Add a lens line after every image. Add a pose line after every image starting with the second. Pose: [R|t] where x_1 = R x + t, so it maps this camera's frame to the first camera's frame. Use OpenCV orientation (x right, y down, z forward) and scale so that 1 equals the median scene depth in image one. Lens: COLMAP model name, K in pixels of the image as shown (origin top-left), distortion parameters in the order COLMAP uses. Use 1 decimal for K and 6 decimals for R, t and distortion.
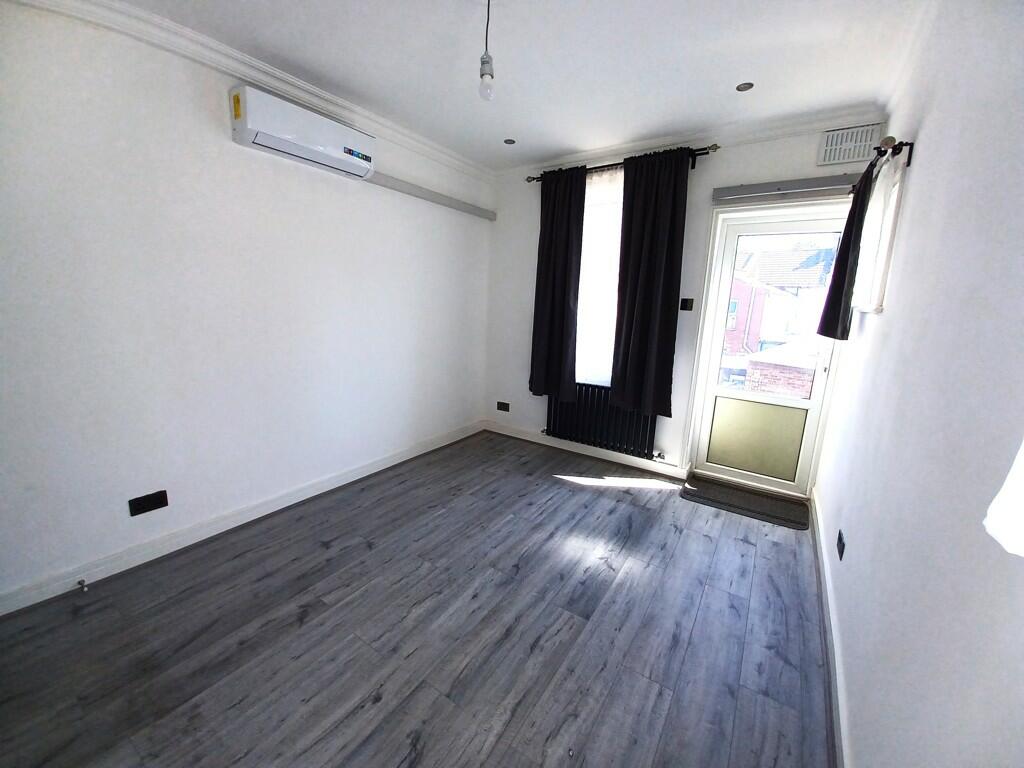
lens RADIAL K [[398.9, 0, 512.0], [0, 398.9, 384.0], [0, 0, 1]] dist [0.001217, -0.010764]
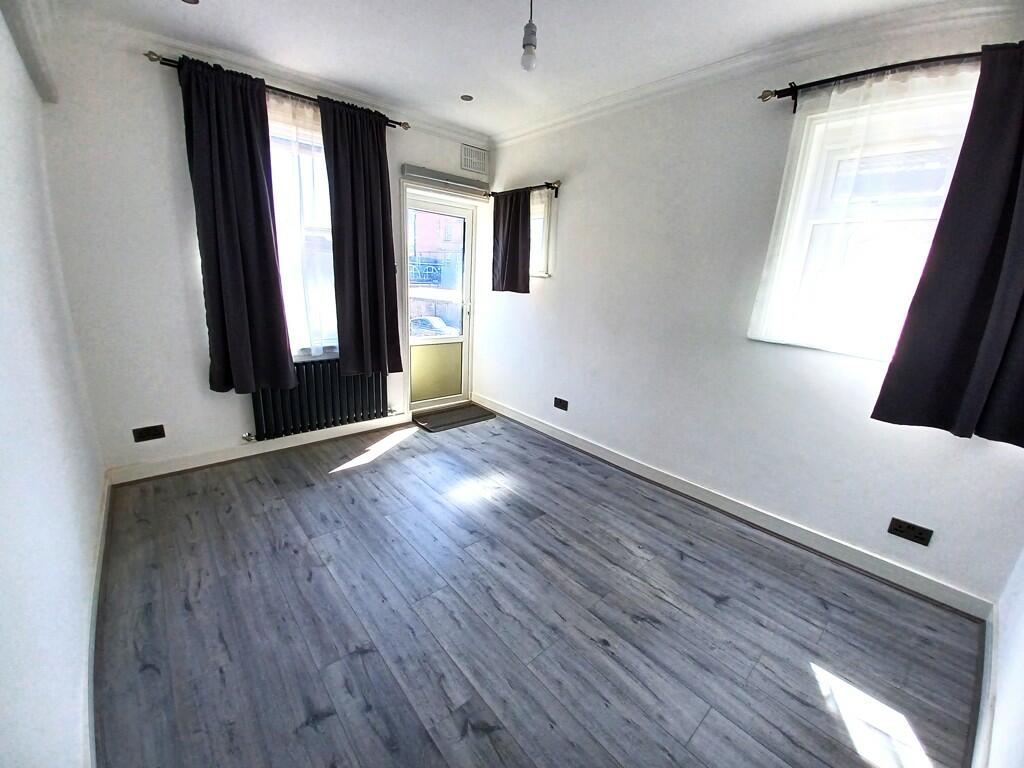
lens RADIAL K [[398.9, 0, 512.0], [0, 398.9, 384.0], [0, 0, 1]] dist [0.001217, -0.010764]
pose [[0.261864, -0.270582, 0.926398, -0.634949], [0.152289, 0.959453, 0.237189, -0.113777], [-0.953014, 0.078969, 0.292453, 0.433013]]
